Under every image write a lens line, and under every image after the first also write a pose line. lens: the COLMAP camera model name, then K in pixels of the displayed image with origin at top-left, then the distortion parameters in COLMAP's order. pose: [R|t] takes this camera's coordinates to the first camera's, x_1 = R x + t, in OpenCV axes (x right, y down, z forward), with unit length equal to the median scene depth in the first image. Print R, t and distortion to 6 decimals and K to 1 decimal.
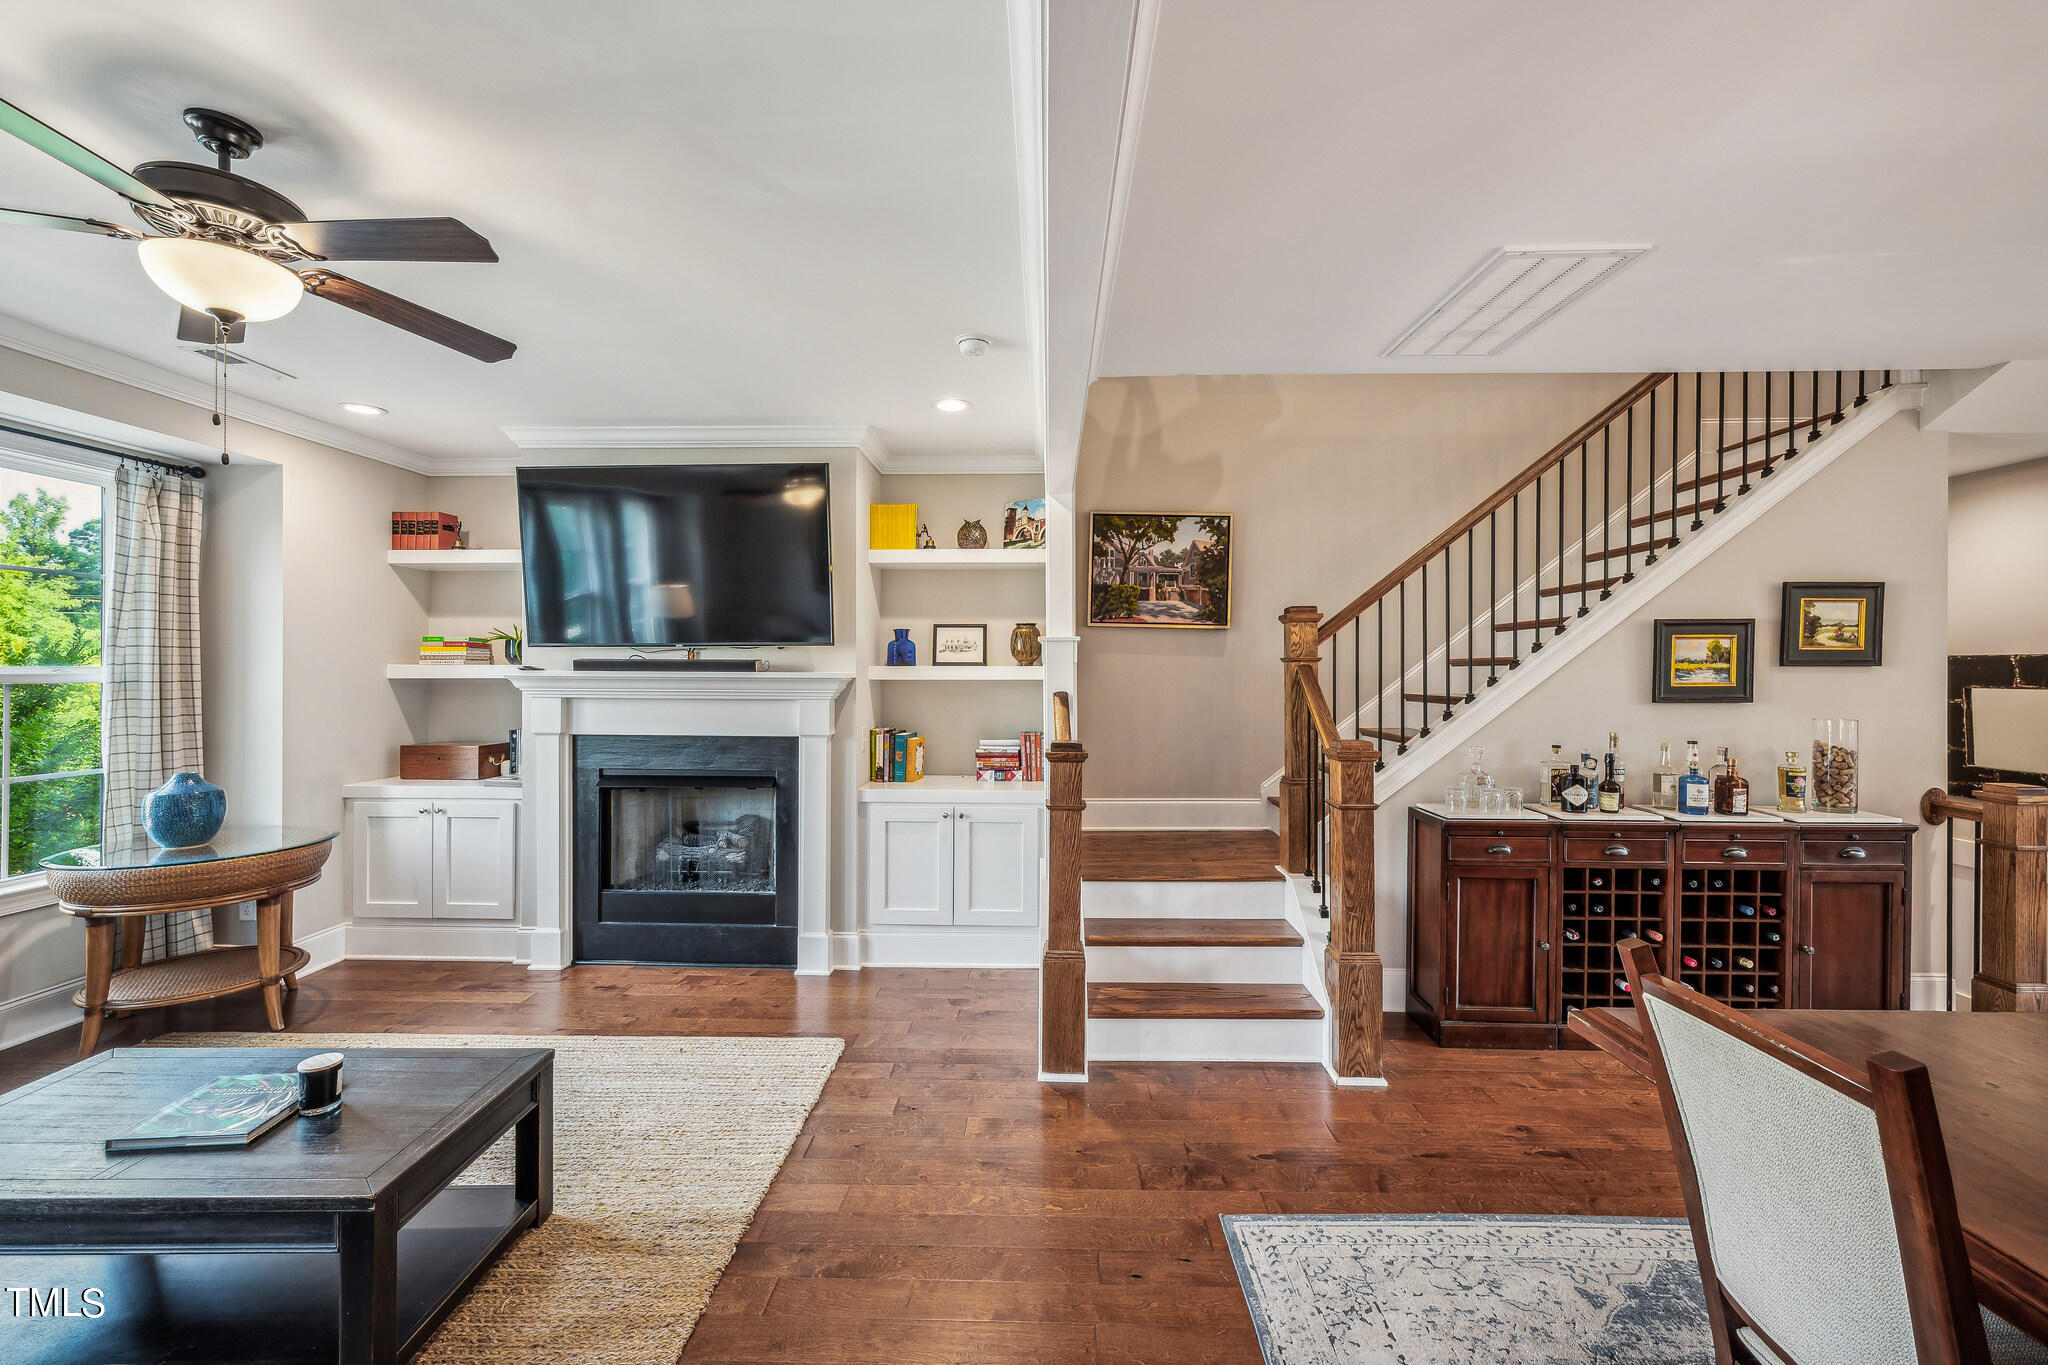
lens RADIAL K [[829.4, 0, 1021.6], [0, 829.4, 672.3], [0, 0, 1]] dist [-0.001263, -0.000170]
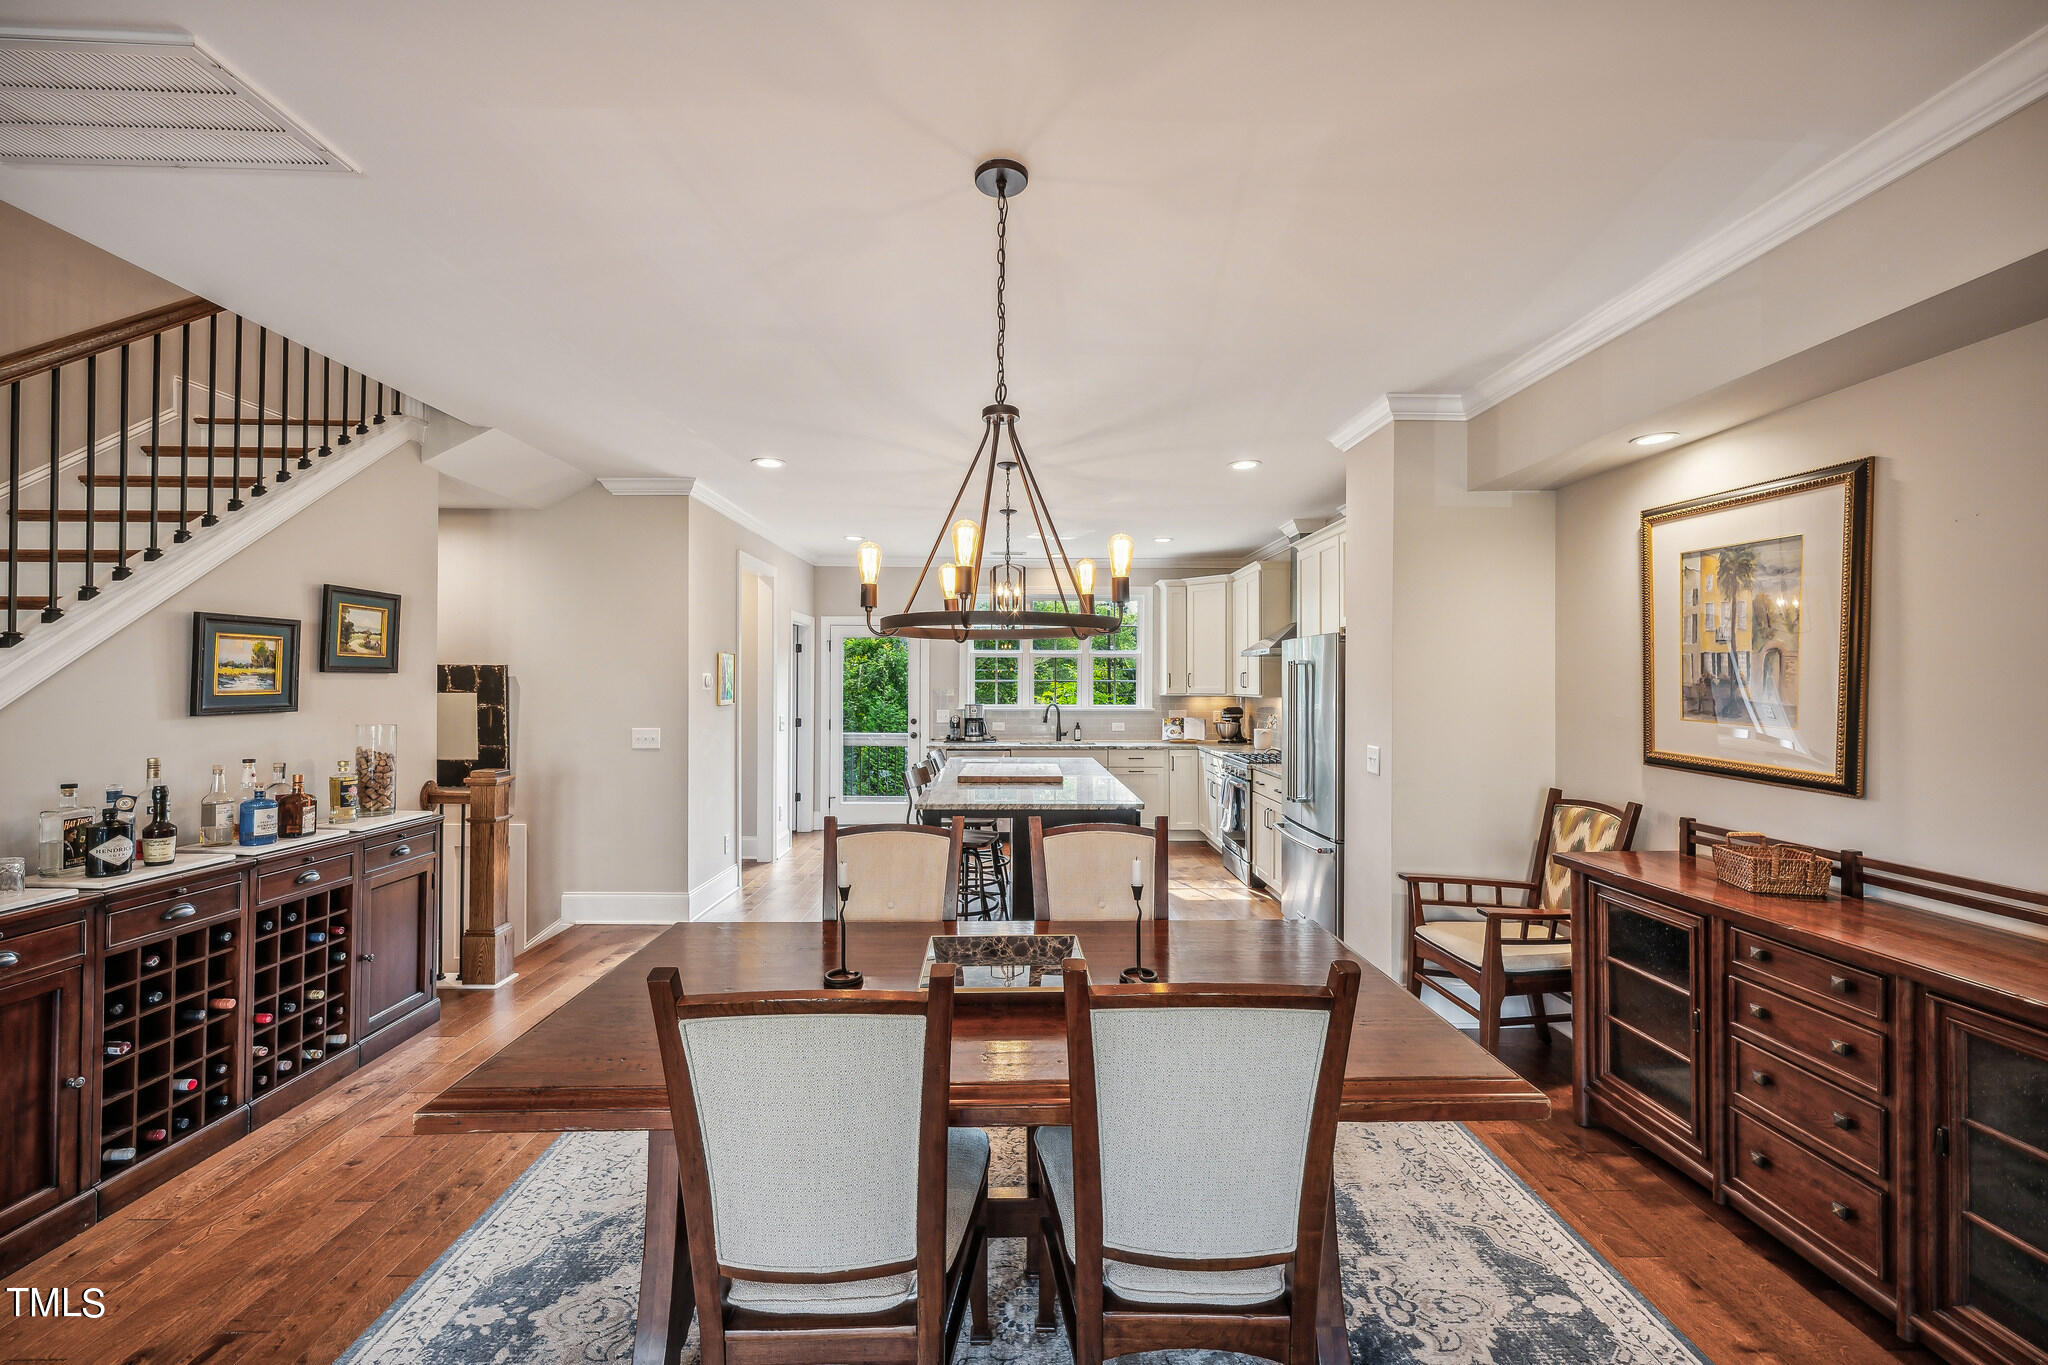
lens RADIAL K [[825.9, 0, 1024.0], [0, 825.9, 682.5], [0, 0, 1]] dist [-0.001557, -0.000390]
pose [[-0.050354, -0.001494, 0.998730, -0.070600], [-0.003496, 0.999993, 0.001320, 0.000441], [-0.998725, -0.003425, -0.050359, 0.240092]]
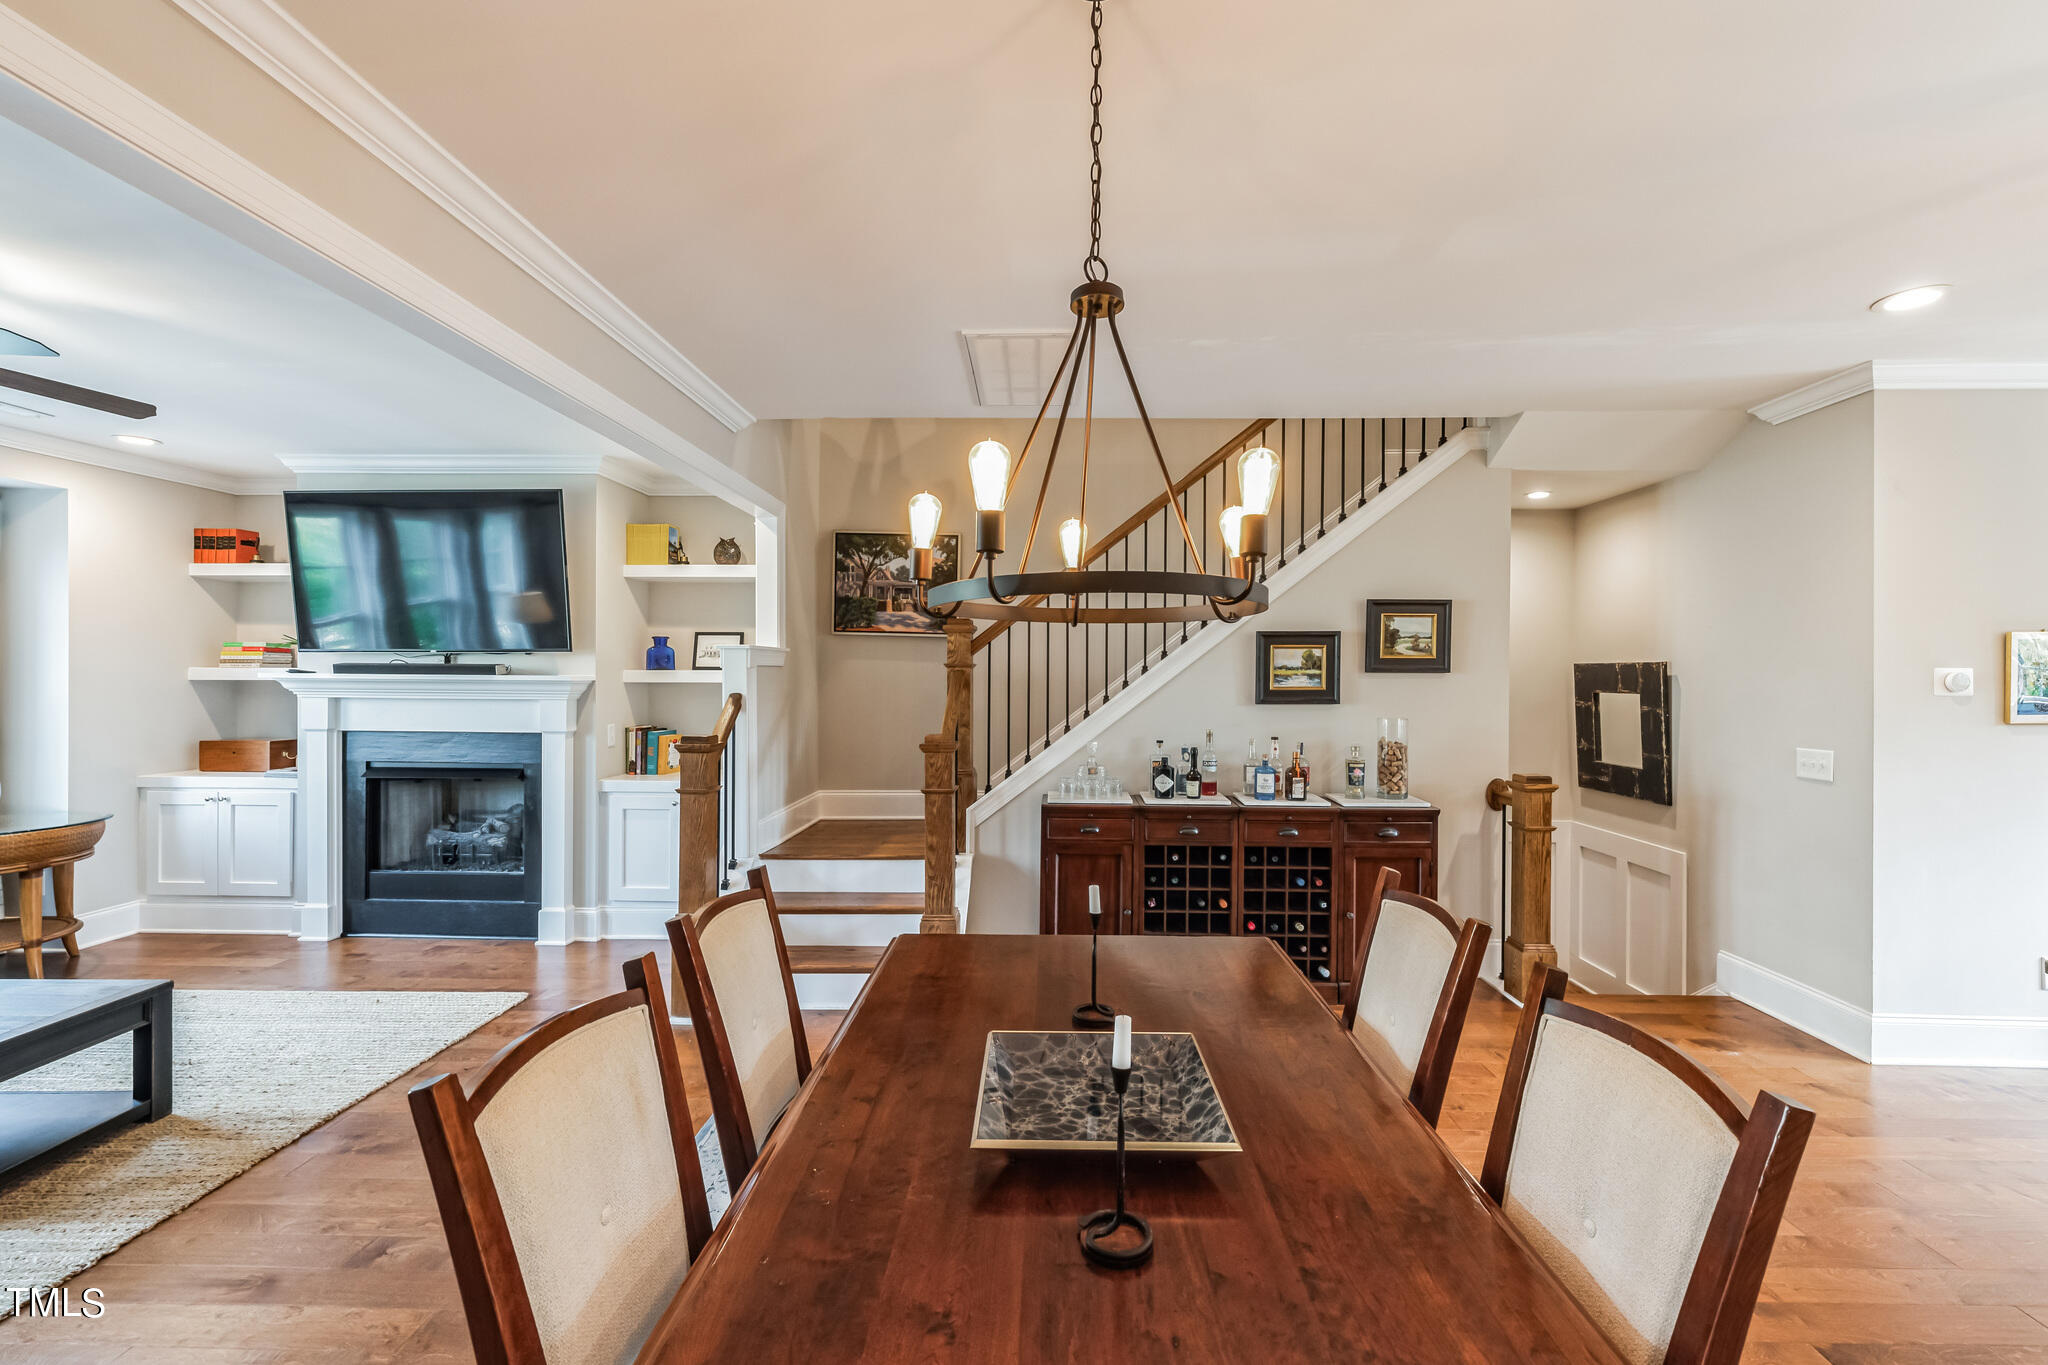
lens RADIAL K [[842.9, 0, 1036.2], [0, 842.9, 680.2], [0, 0, 1]] dist [-0.001311, -0.000072]
pose [[0.999951, 0.002846, 0.009504, 0.447530], [-0.002890, 0.999985, 0.004656, -0.000881], [-0.009491, -0.004683, 0.999944, -0.166016]]
